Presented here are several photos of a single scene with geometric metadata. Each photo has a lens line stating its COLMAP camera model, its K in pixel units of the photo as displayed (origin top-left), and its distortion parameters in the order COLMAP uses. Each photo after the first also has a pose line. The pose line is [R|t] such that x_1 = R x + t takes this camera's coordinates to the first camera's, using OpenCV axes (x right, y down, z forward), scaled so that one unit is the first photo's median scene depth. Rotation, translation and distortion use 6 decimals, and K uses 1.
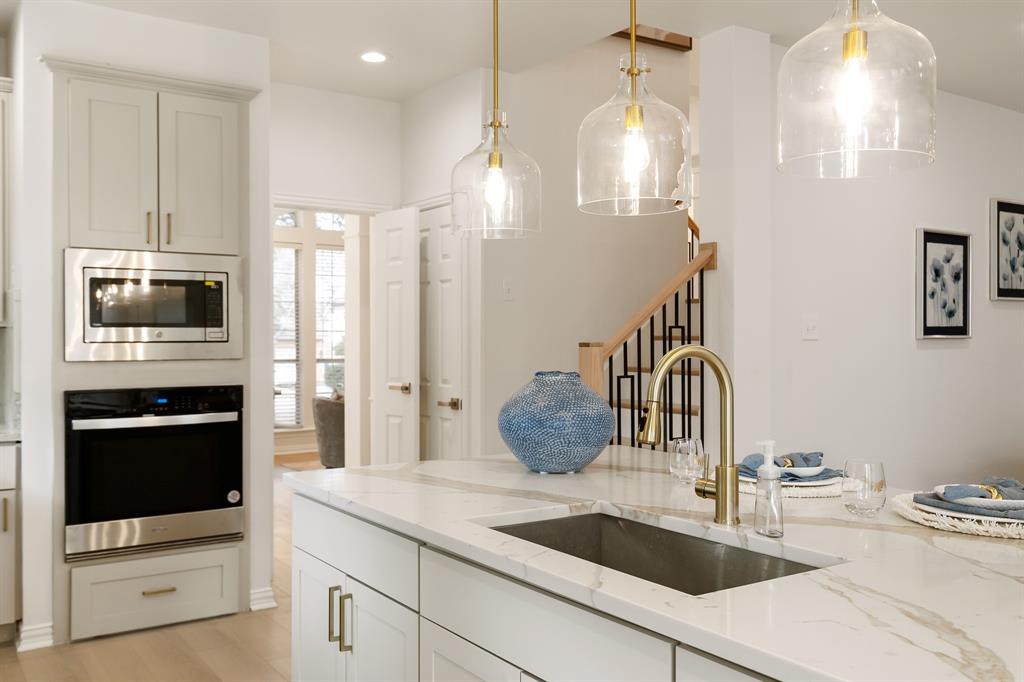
lens RADIAL K [[890.4, 0, 512.0], [0, 890.4, 345.9], [0, 0, 1]] dist [-0.008768, 0.013220]
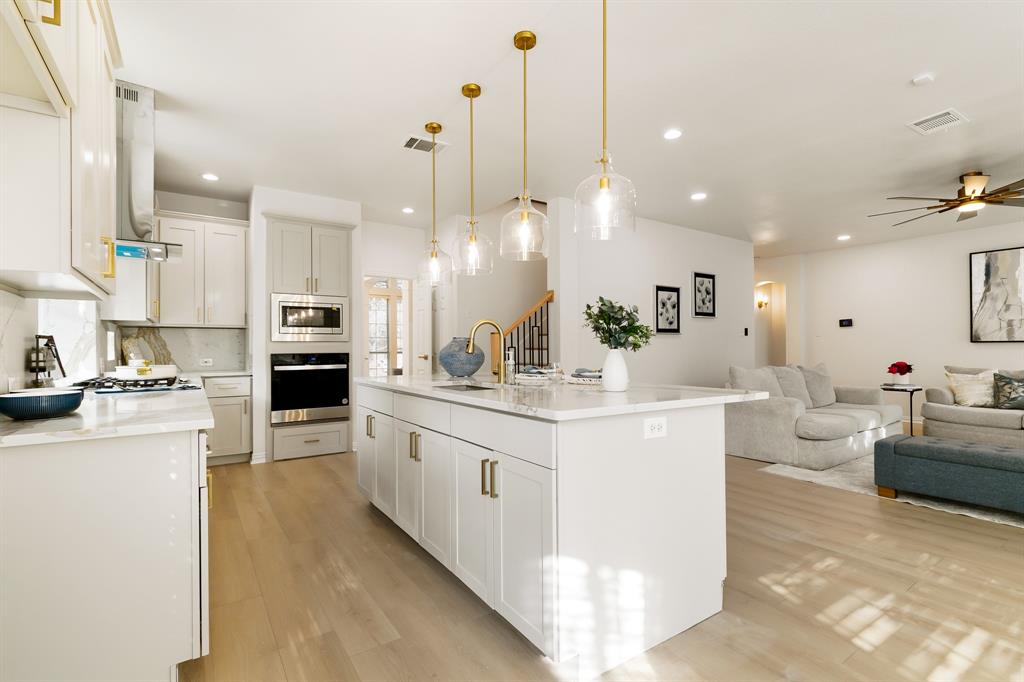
lens RADIAL K [[457.0, 0, 507.3], [0, 457.0, 344.2], [0, 0, 1]] dist [0.002414, -0.005433]
pose [[0.999989, -0.004630, 0.000408, 0.109442], [0.004635, 0.999897, -0.013589, 0.040201], [-0.000345, 0.013591, 0.999908, -0.189294]]
